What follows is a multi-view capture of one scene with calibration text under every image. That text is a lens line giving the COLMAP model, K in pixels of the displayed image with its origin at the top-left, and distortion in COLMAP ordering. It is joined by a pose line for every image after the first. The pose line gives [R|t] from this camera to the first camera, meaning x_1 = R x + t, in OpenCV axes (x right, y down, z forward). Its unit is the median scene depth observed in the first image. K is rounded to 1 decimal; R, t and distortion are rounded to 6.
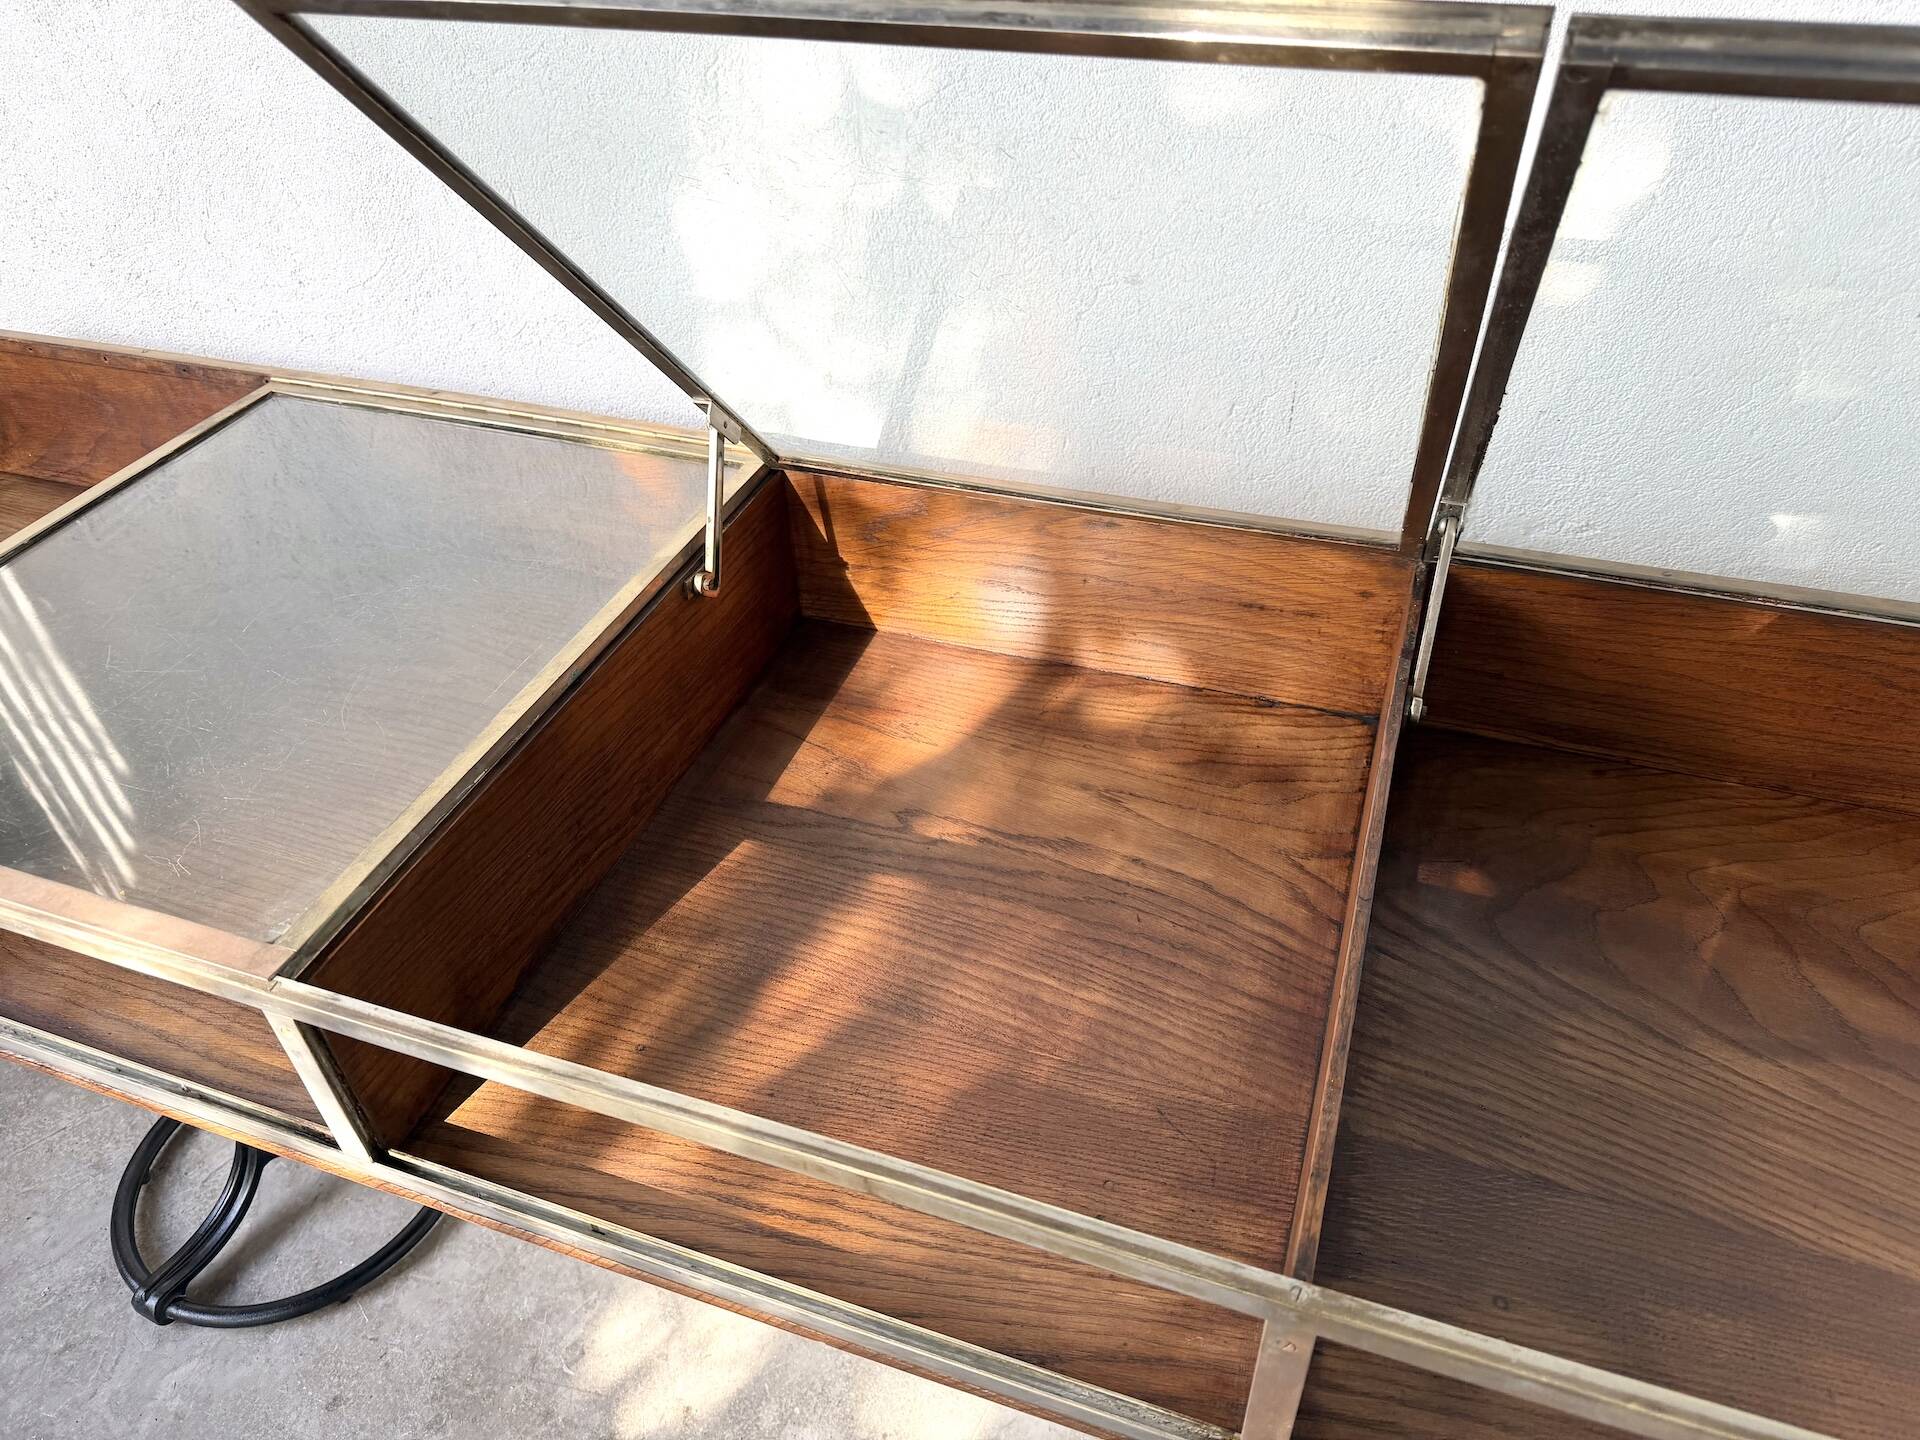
lens RADIAL K [[1369.5, 0, 953.1], [0, 1369.5, 729.6], [0, 0, 1]] dist [0.030085, -0.040515]
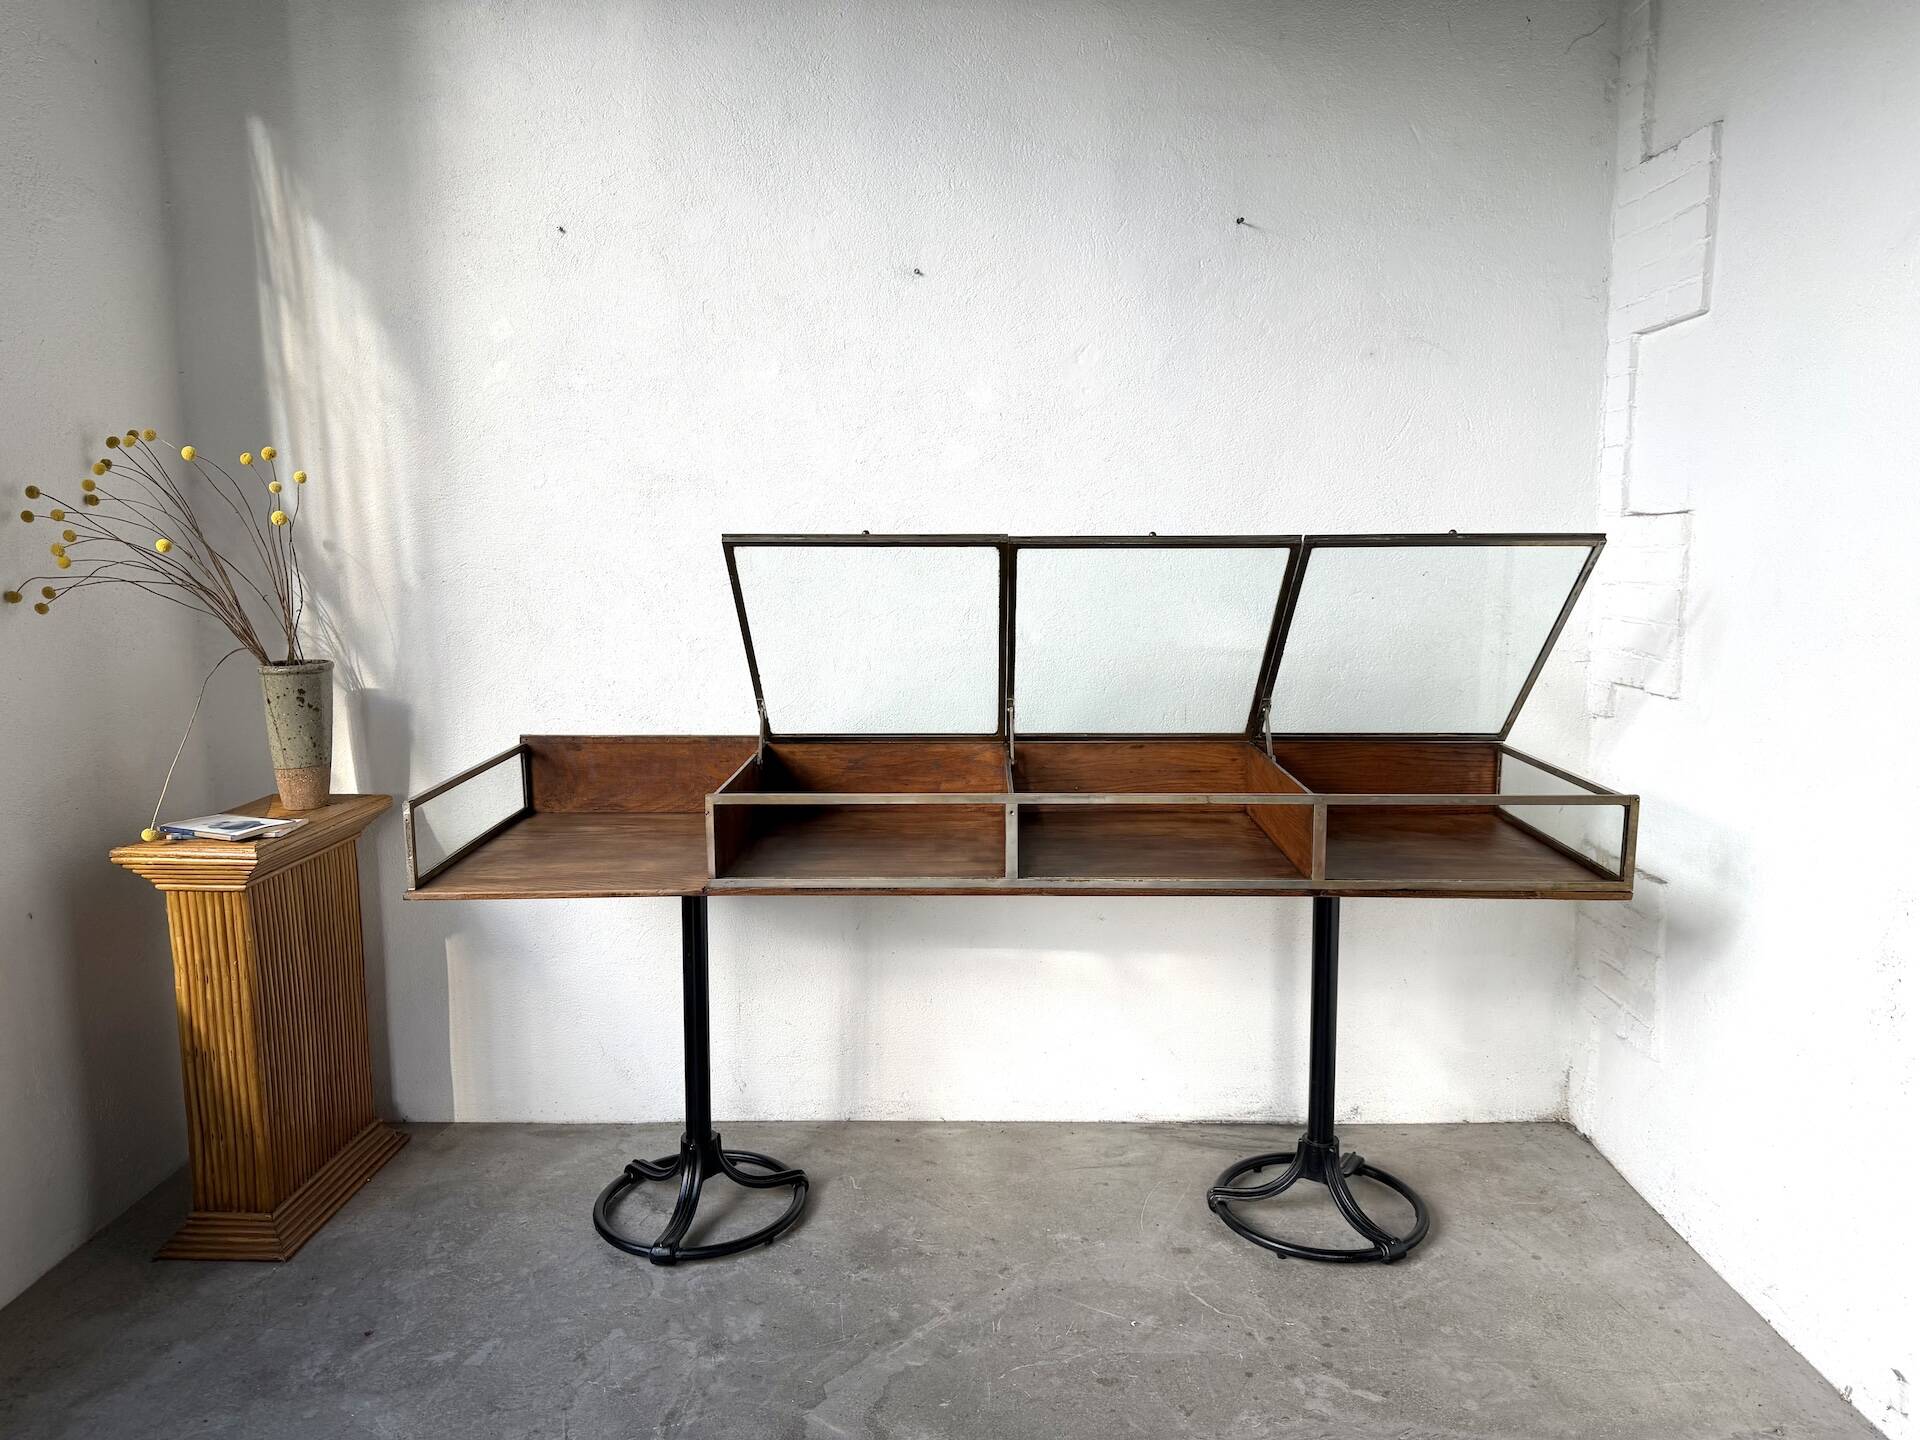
lens RADIAL K [[1369.5, 0, 963.8], [0, 1369.5, 709.0], [0, 0, 1]] dist [0.030085, -0.040515]
pose [[0.946550, -0.011730, 0.322344, -1.120862], [0.177789, 0.852803, -0.491038, 1.080810], [-0.269136, 0.522101, 0.809306, -1.165066]]
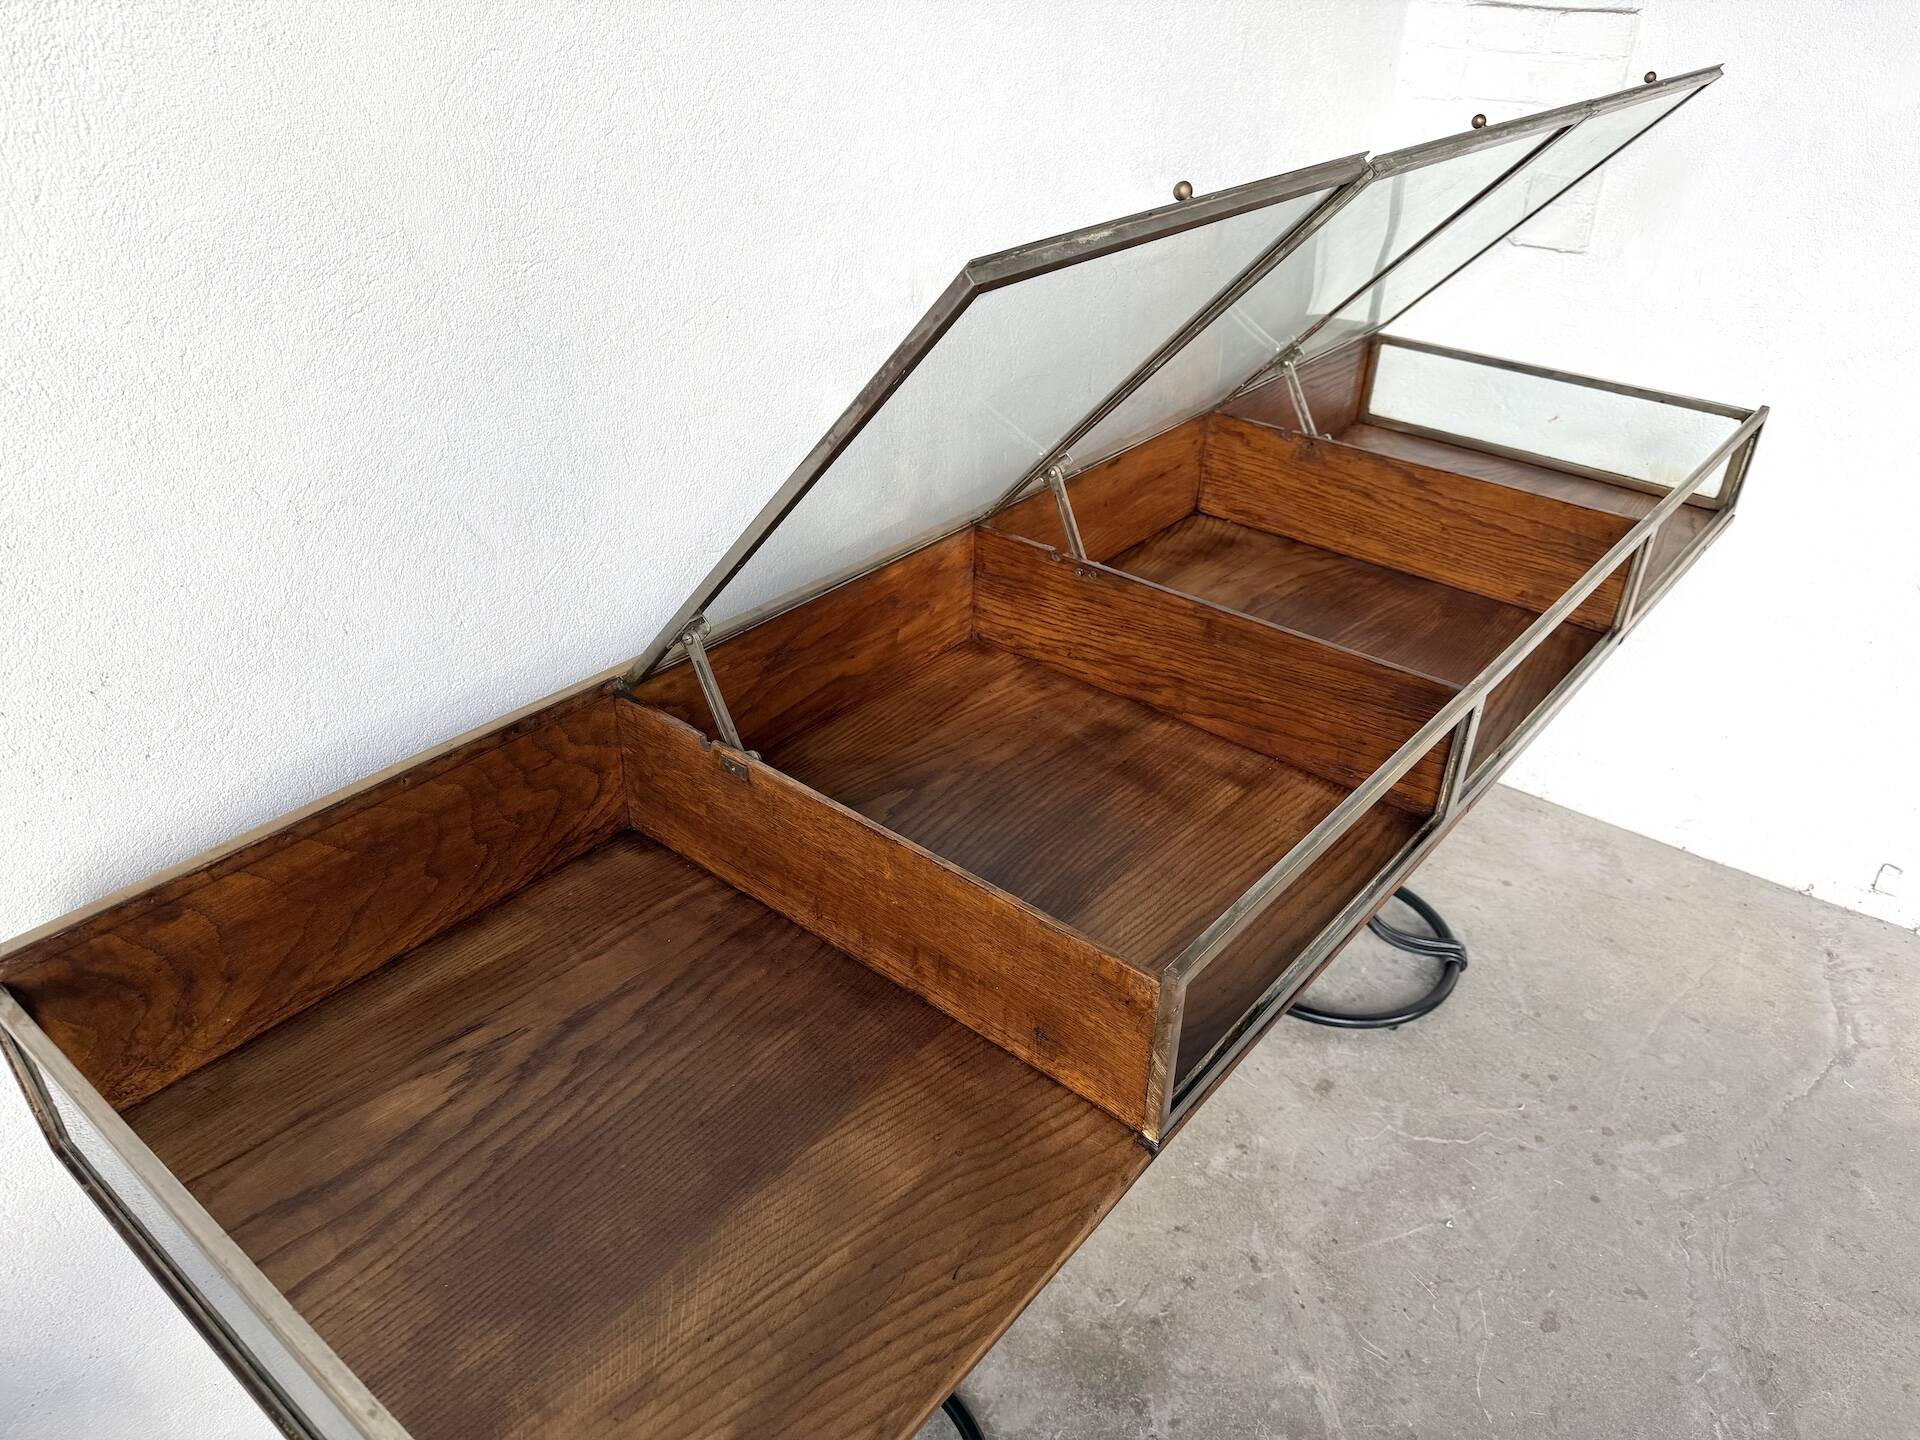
lens RADIAL K [[1369.5, 0, 975.8], [0, 1369.5, 717.1], [0, 0, 1]] dist [0.030085, -0.040515]
pose [[0.332039, -0.459325, 0.823875, -1.504823], [0.567507, 0.794943, 0.214478, -0.366539], [-0.753449, 0.396341, 0.524622, 0.386968]]
